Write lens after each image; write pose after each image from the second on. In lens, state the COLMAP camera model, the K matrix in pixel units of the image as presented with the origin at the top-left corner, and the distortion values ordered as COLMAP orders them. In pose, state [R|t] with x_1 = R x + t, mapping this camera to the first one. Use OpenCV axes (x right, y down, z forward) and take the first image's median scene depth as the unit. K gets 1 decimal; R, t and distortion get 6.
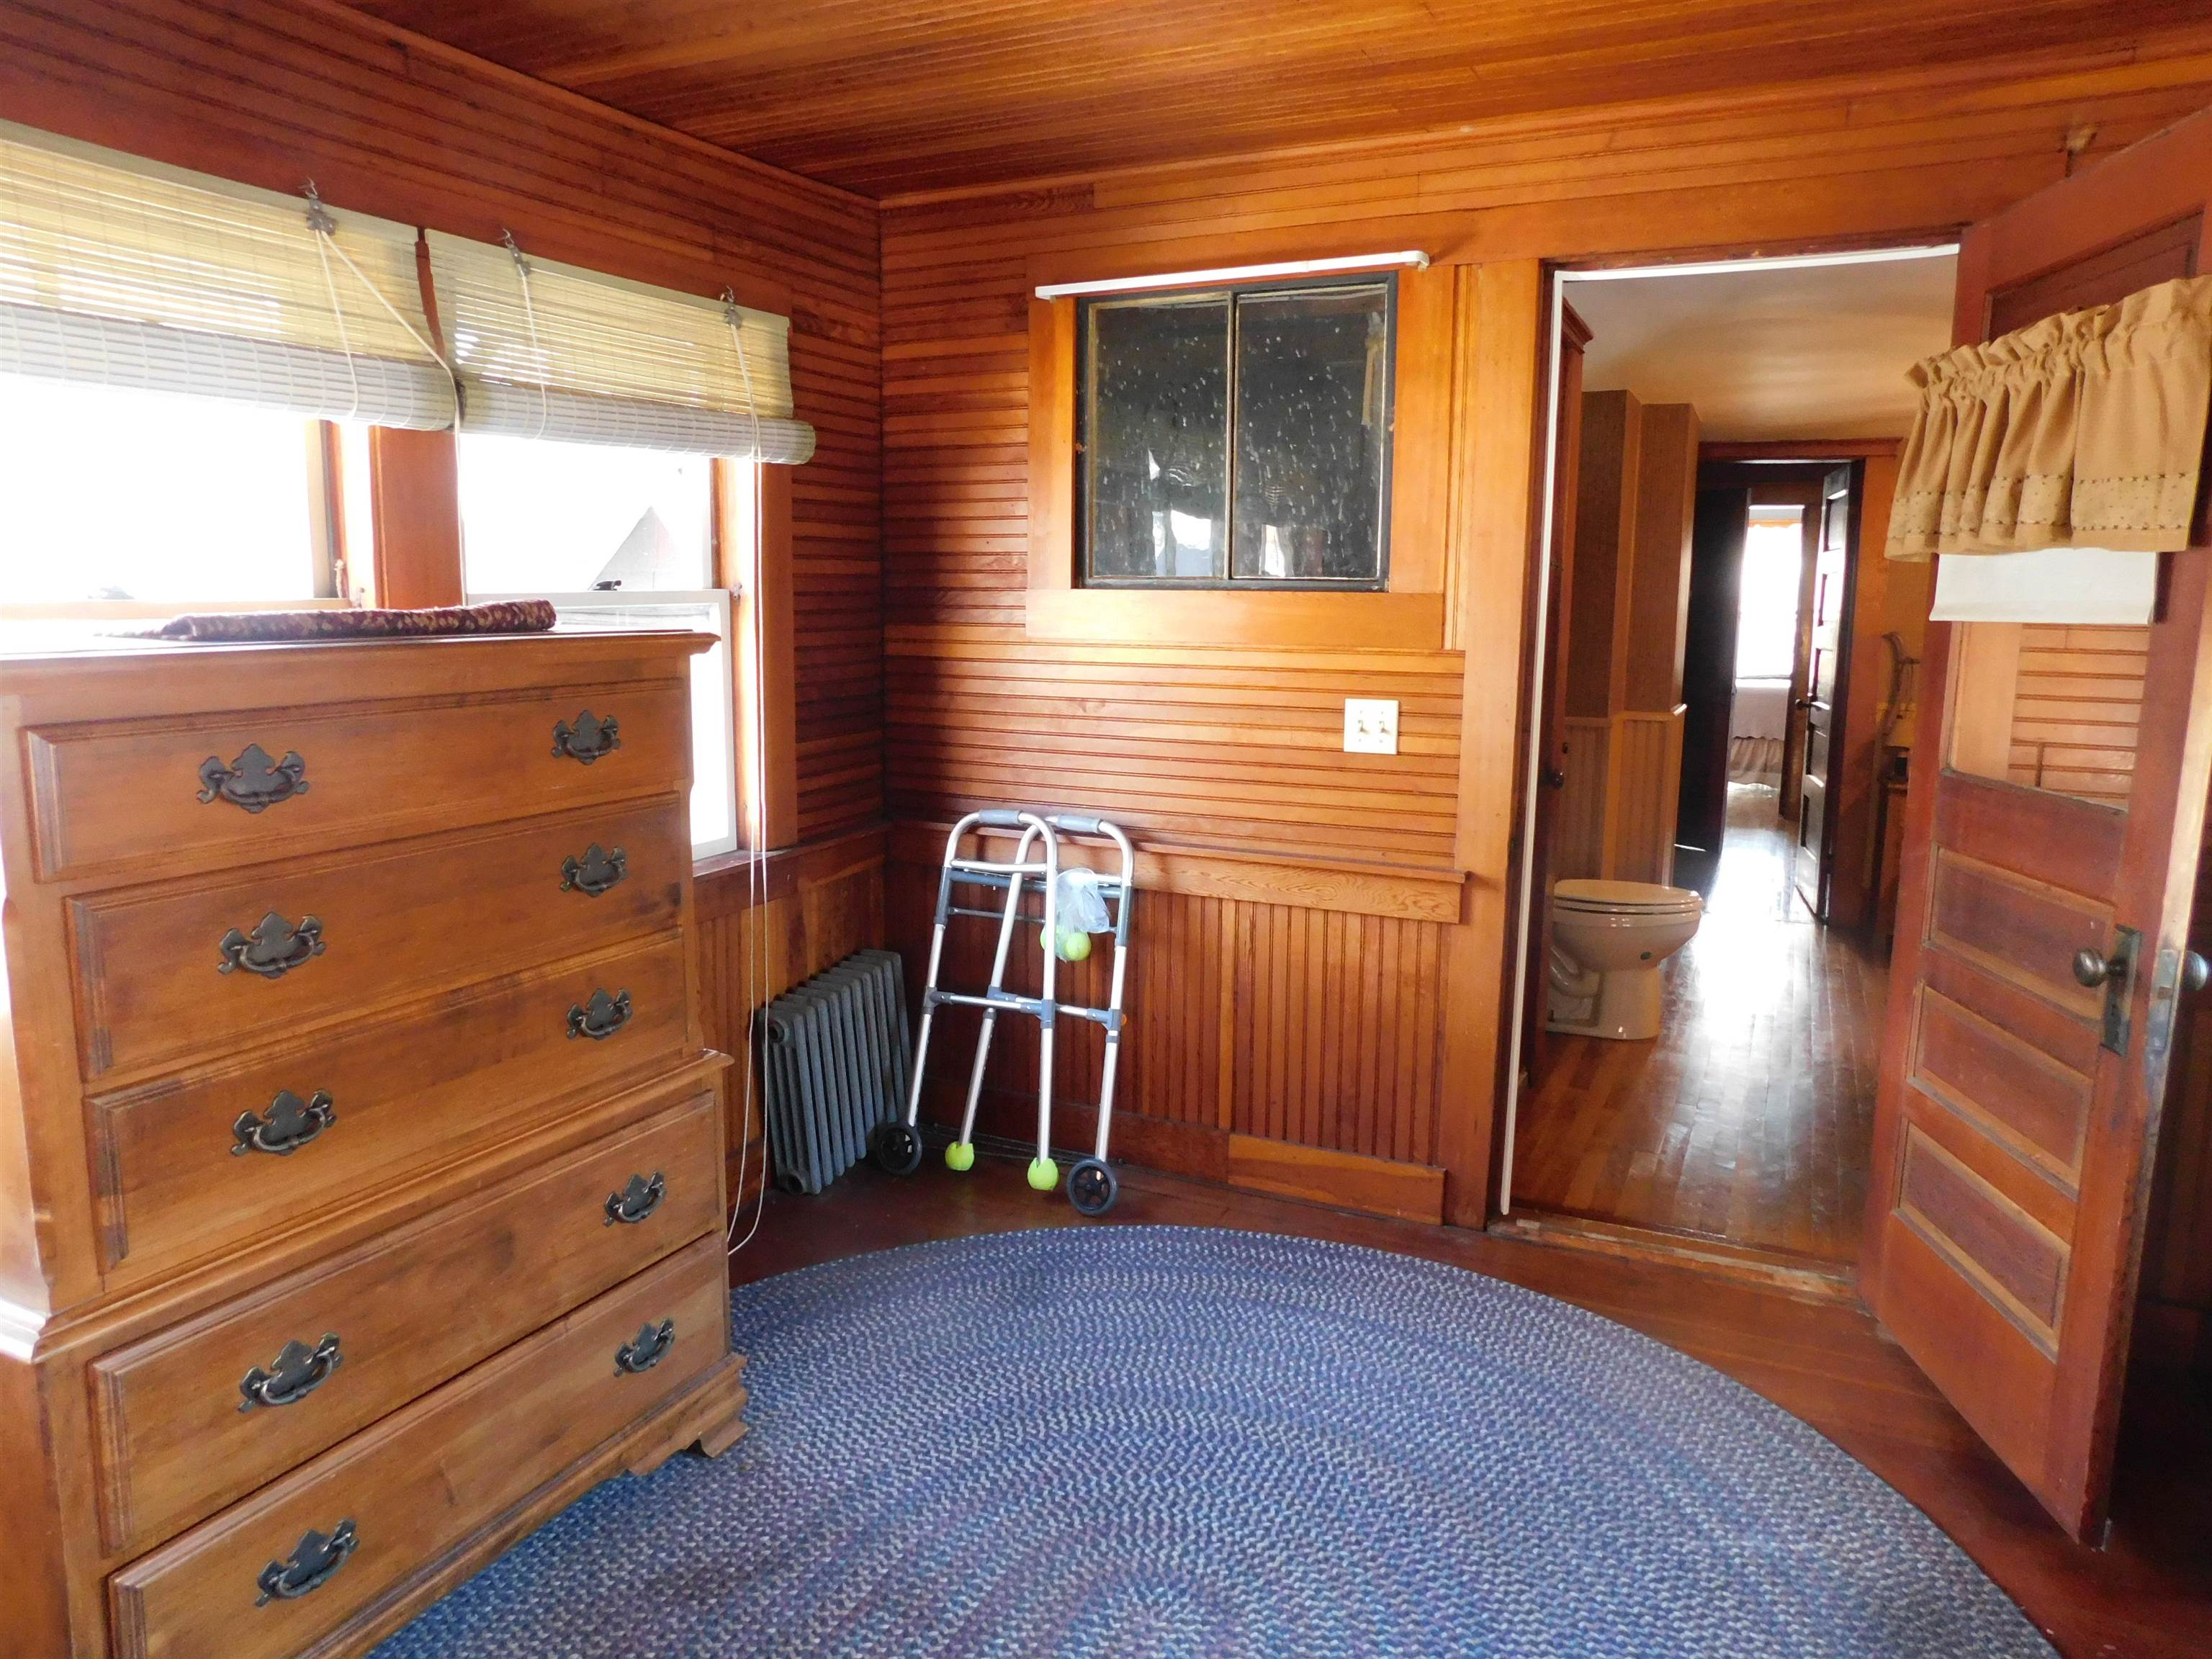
lens RADIAL K [[1474.3, 0, 1093.3], [0, 1474.3, 833.7], [0, 0, 1]] dist [-0.051721, 0.033012]
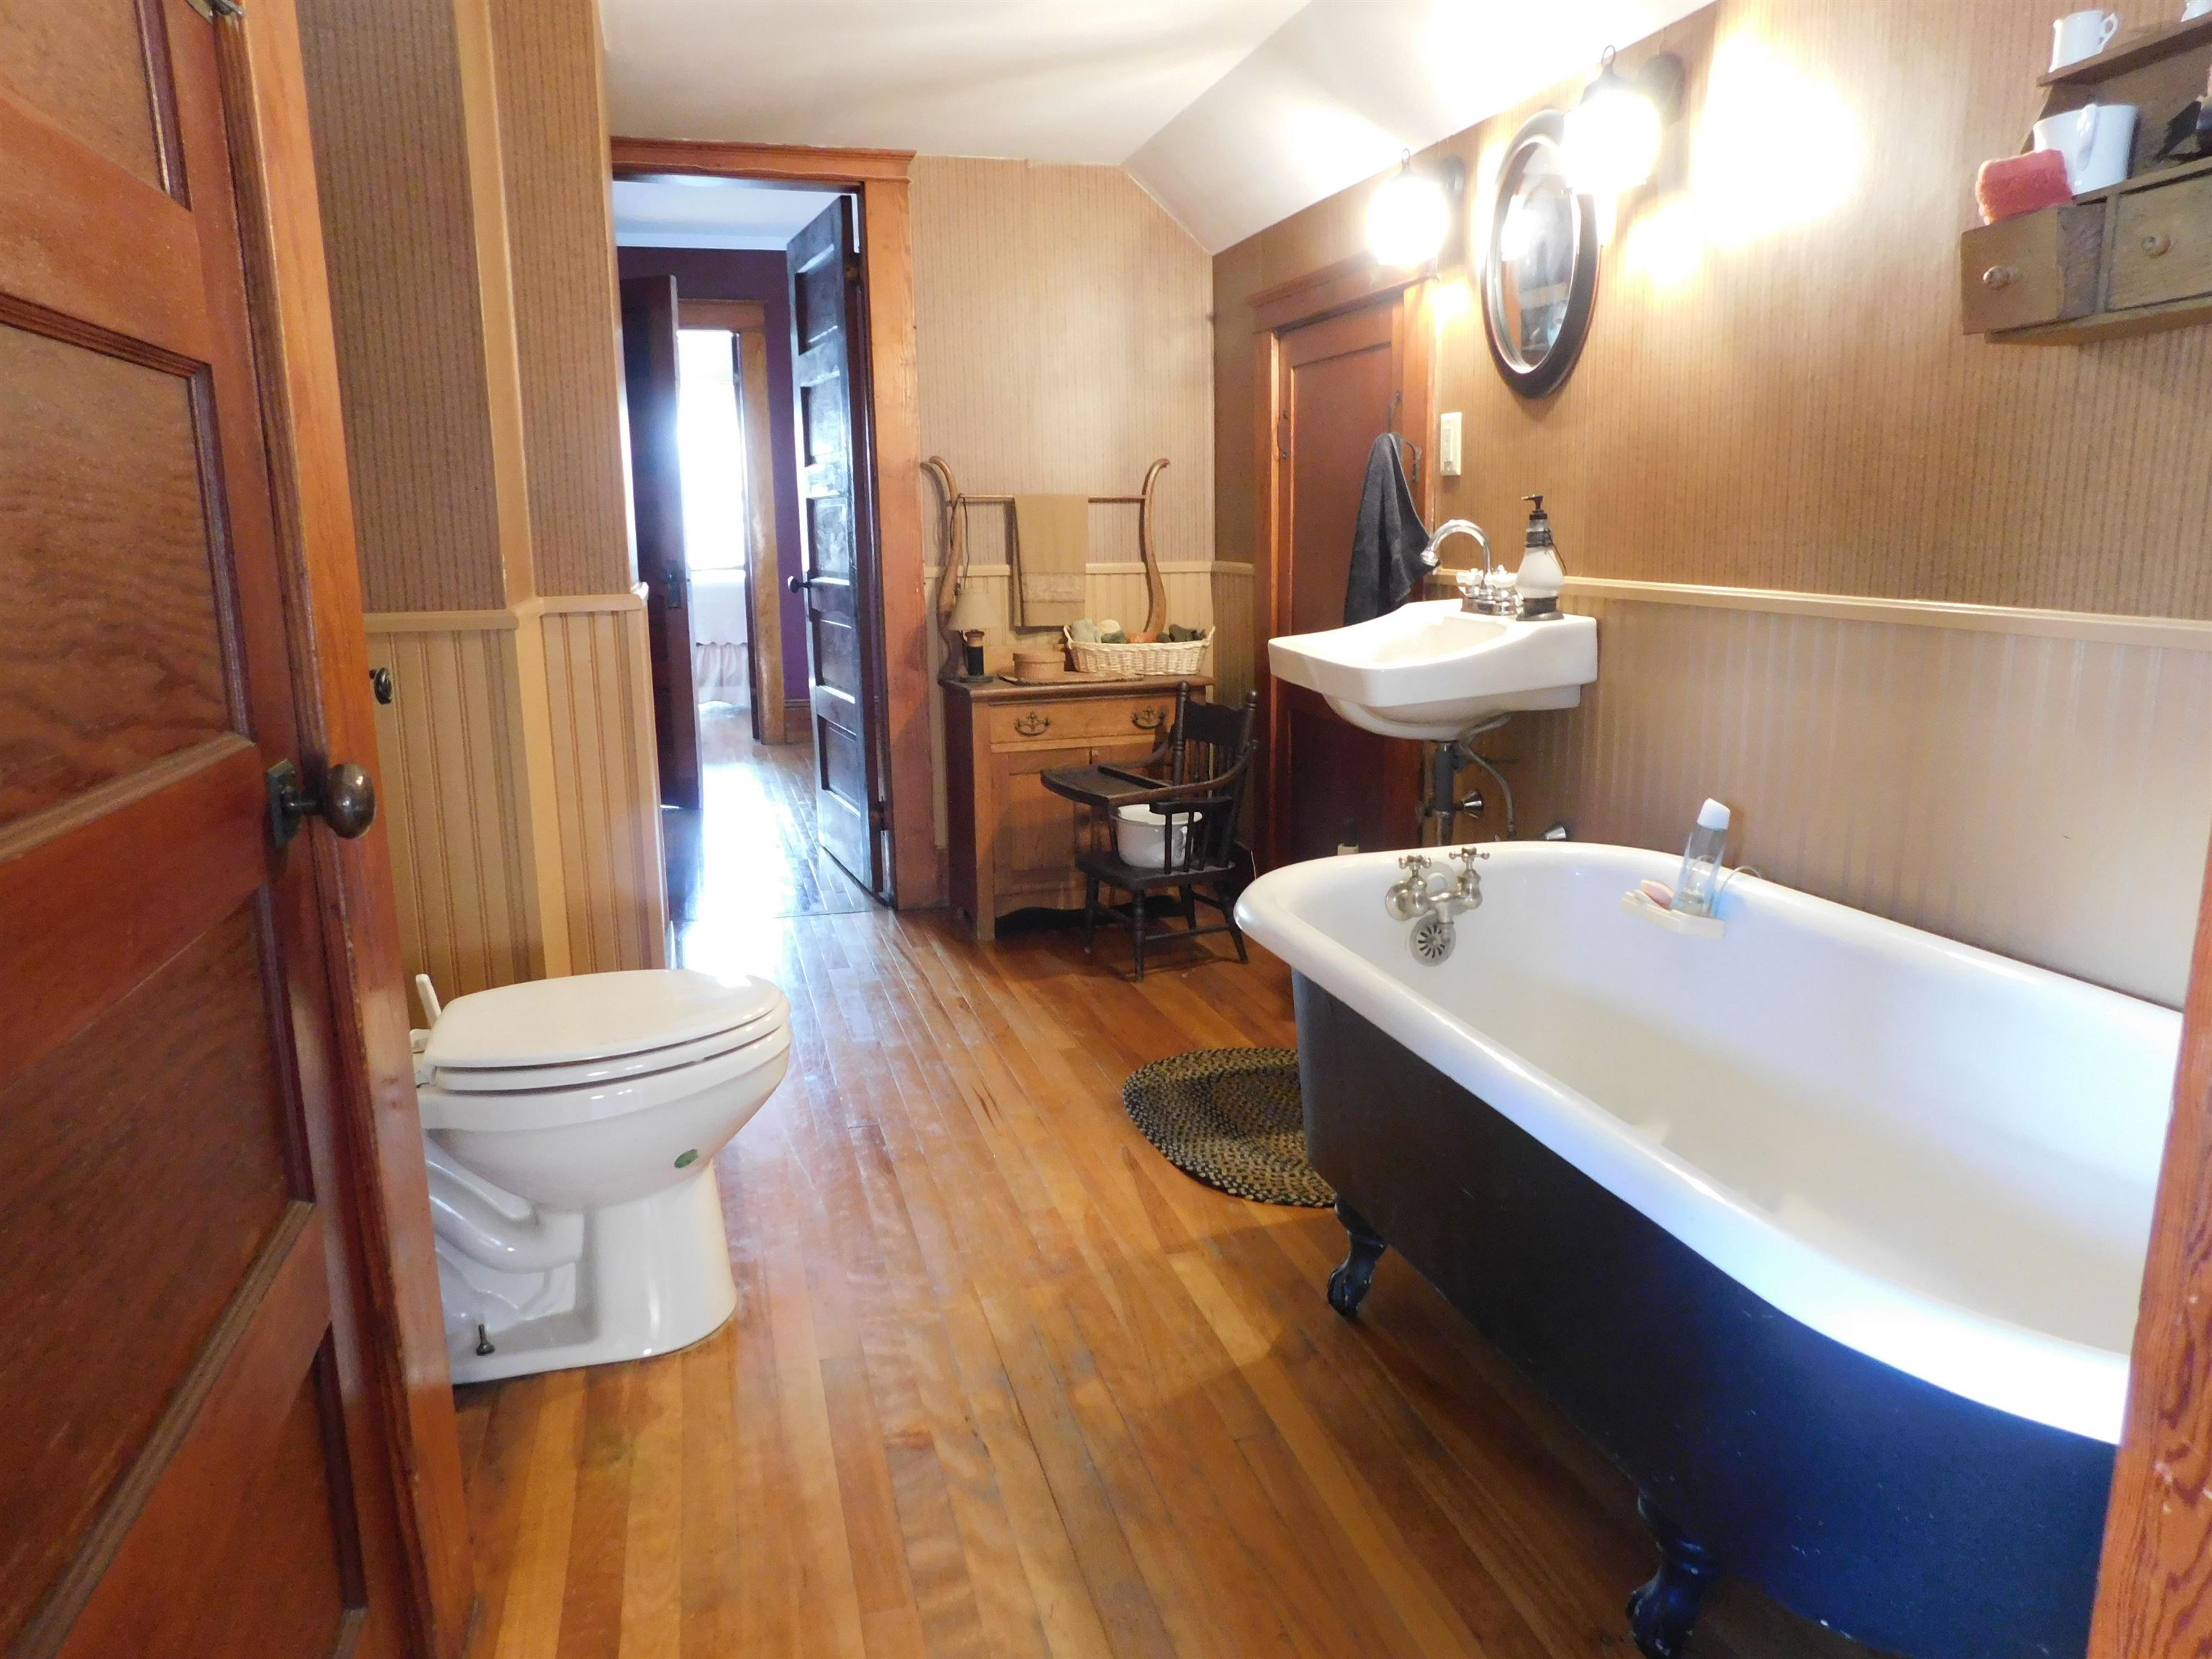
lens RADIAL K [[1474.3, 0, 1106.8], [0, 1474.3, 831.7], [0, 0, 1]] dist [-0.051721, 0.033012]
pose [[0.752957, -0.155184, 0.639510, 0.158771], [0.125506, 0.987824, 0.091935, -0.022957], [-0.645990, 0.011039, 0.763266, 0.444609]]
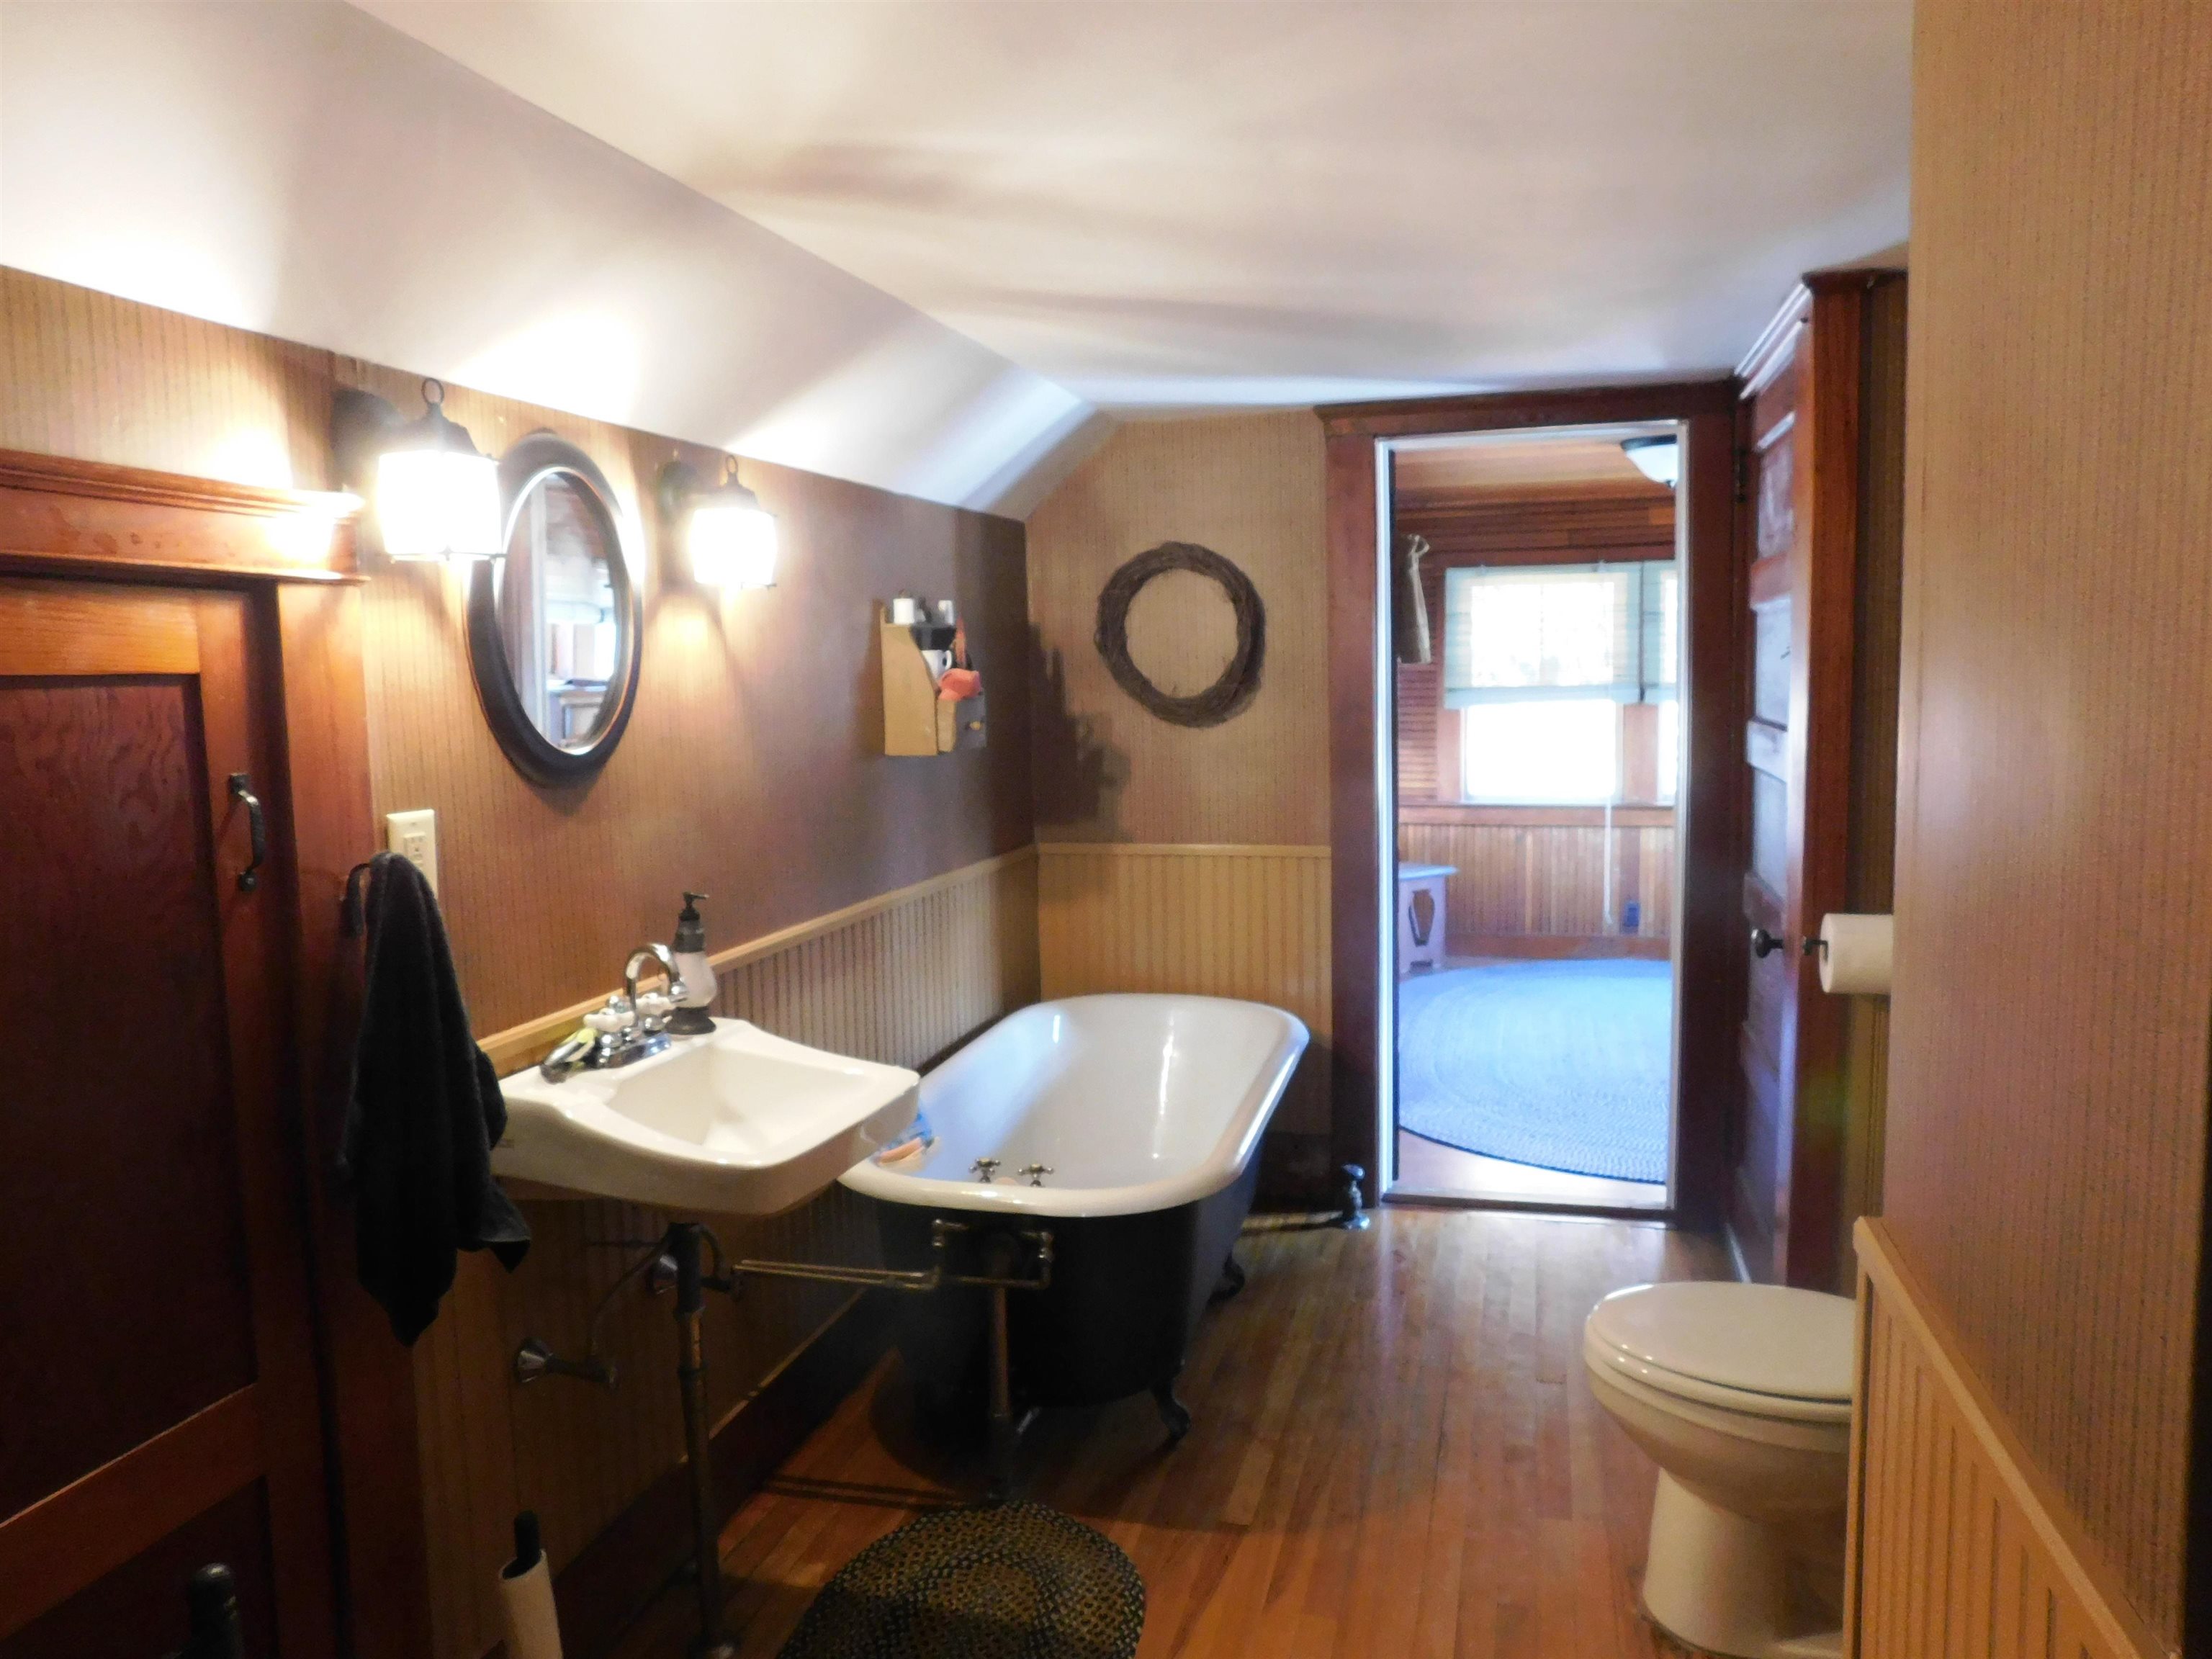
lens RADIAL K [[1474.3, 0, 1129.3], [0, 1474.3, 824.7], [0, 0, 1]] dist [-0.051721, 0.033012]
pose [[-0.979956, 0.029606, -0.197001, 0.464386], [-0.020703, 0.968407, 0.248516, -0.160379], [0.198135, 0.247613, -0.948383, 0.992937]]
